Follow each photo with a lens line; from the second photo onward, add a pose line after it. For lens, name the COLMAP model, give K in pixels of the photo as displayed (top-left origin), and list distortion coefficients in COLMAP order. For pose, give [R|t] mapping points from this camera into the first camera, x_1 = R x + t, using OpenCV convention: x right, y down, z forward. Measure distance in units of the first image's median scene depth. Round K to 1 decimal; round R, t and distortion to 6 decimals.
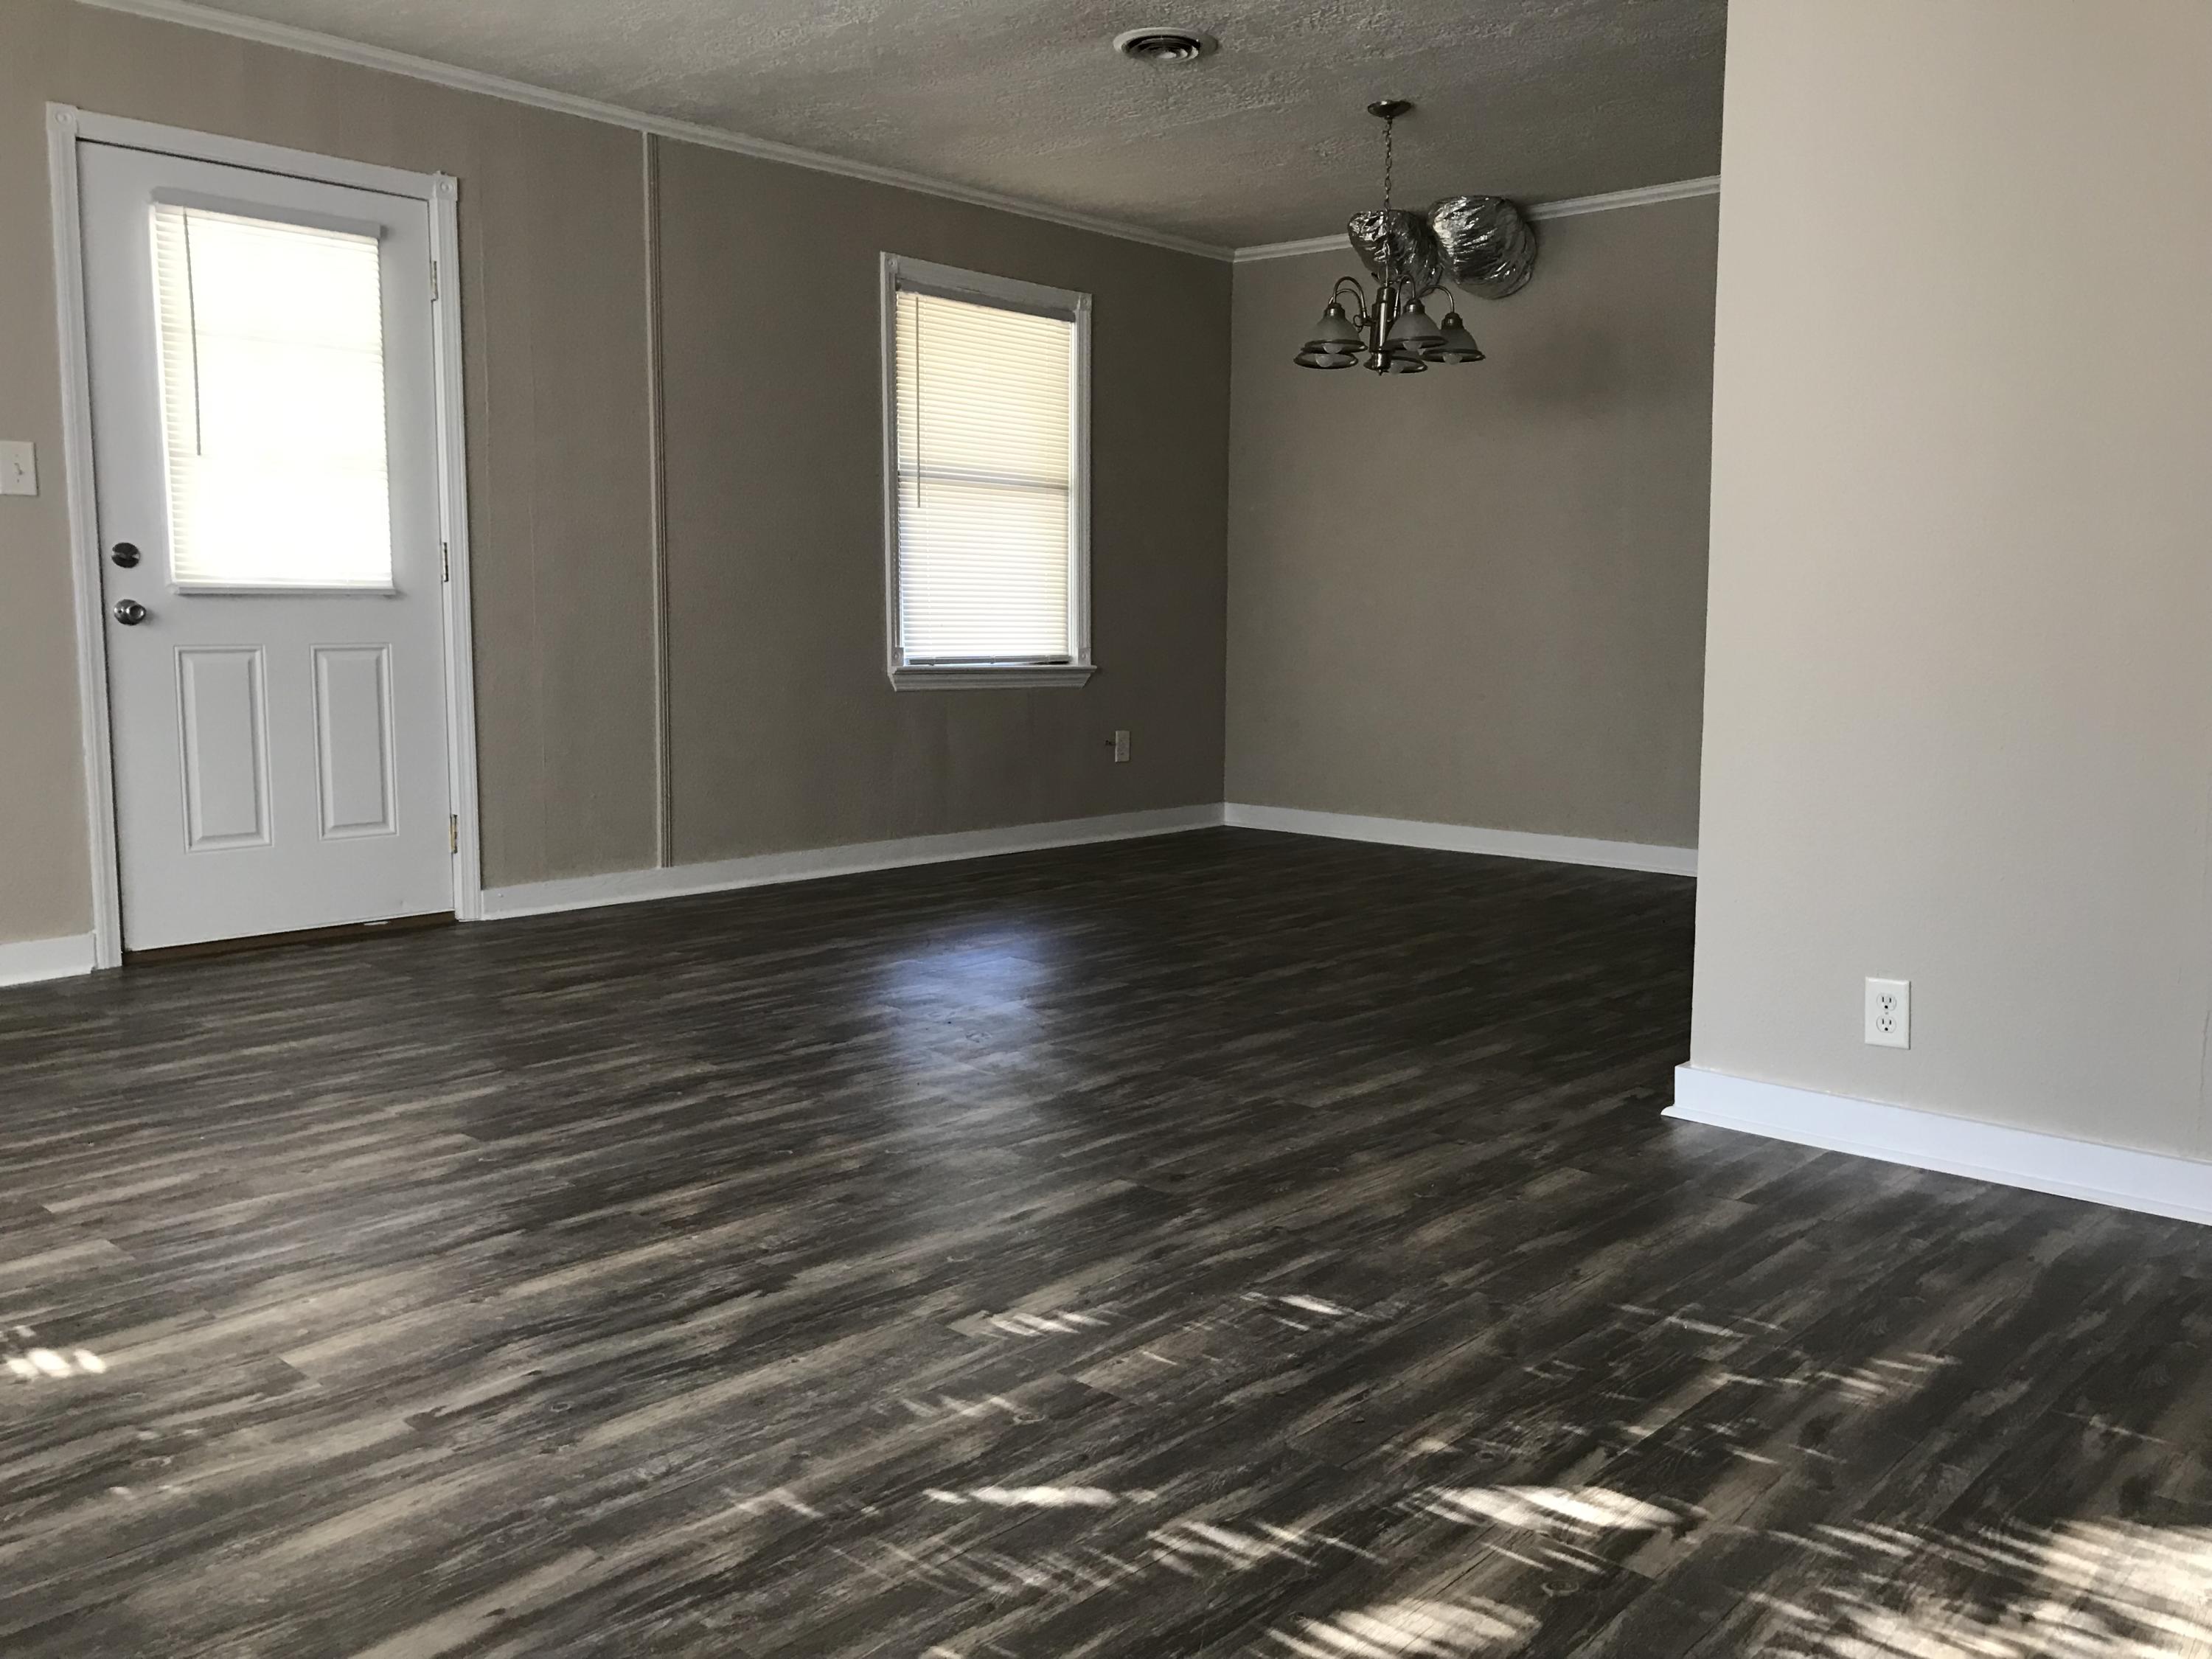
lens RADIAL K [[1830.0, 0, 1107.0], [0, 1830.0, 822.8], [0, 0, 1]] dist [0.047284, -0.032838]
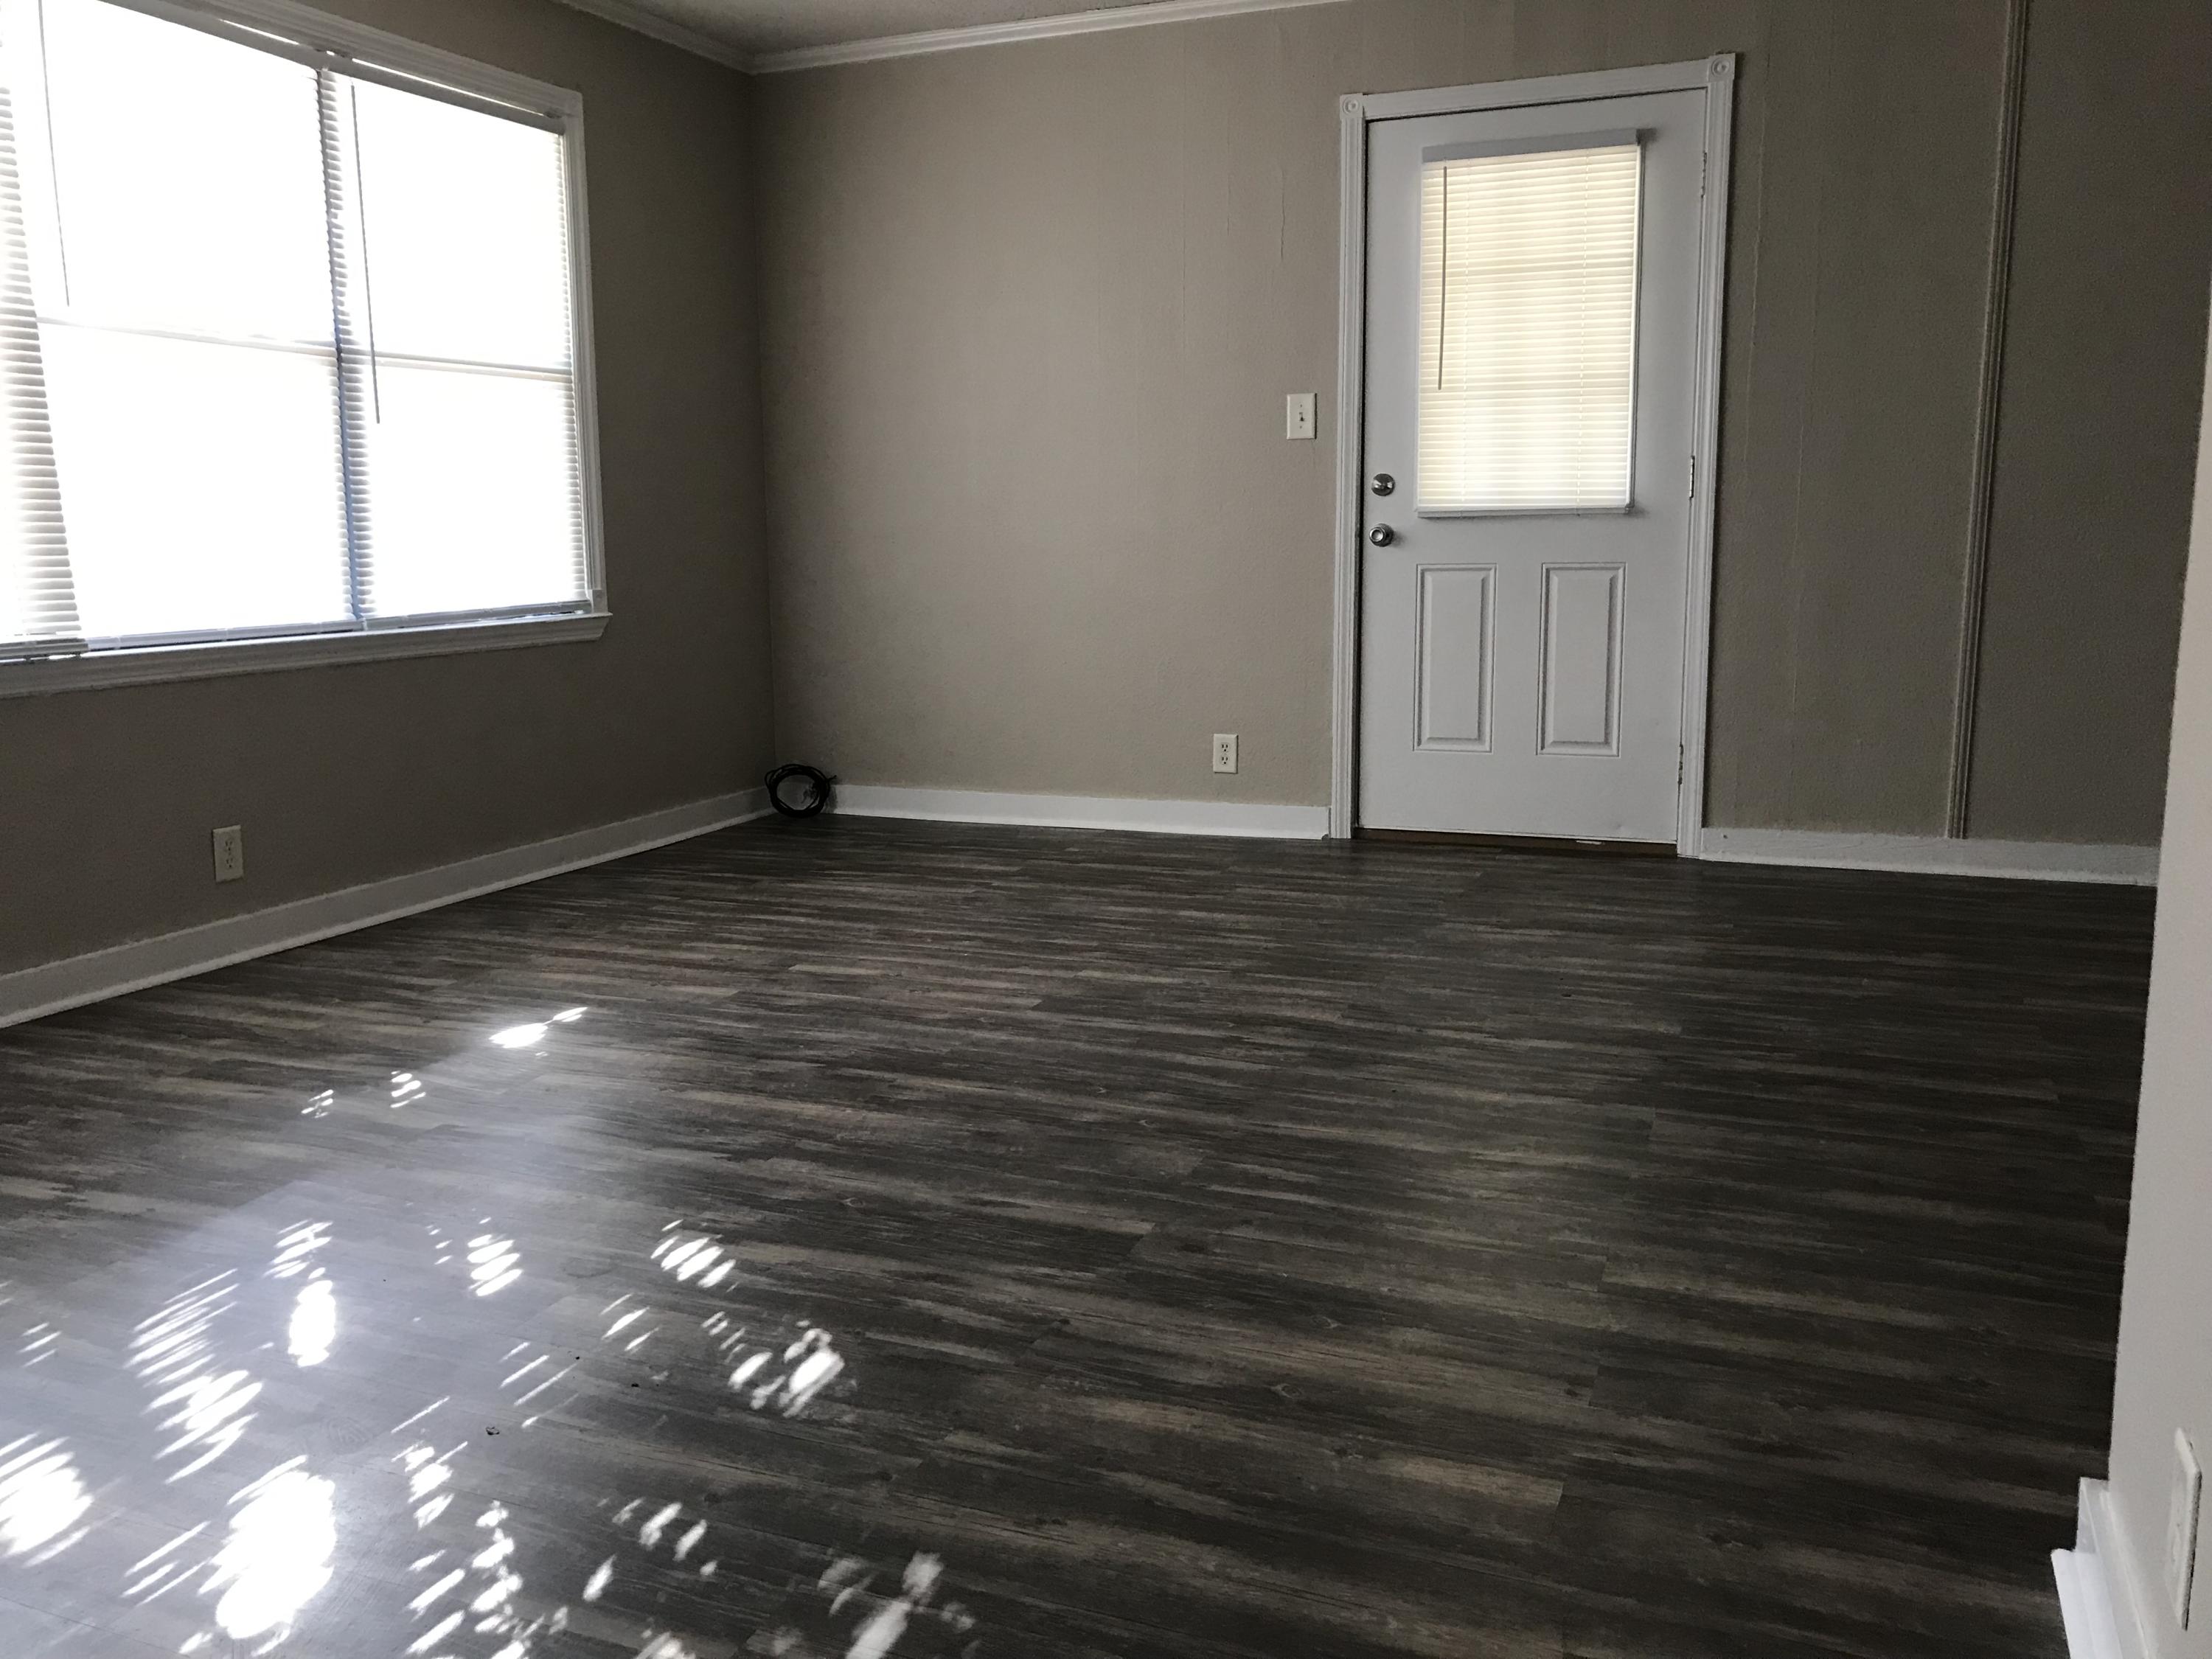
lens RADIAL K [[1830.0, 0, 1106.0], [0, 1830.0, 830.9], [0, 0, 1]] dist [0.047284, -0.032838]
pose [[0.353856, 0.149372, -0.923295, 0.729006], [-0.096550, 0.987725, 0.122792, -0.082470], [0.930303, 0.045693, 0.363934, 0.643664]]
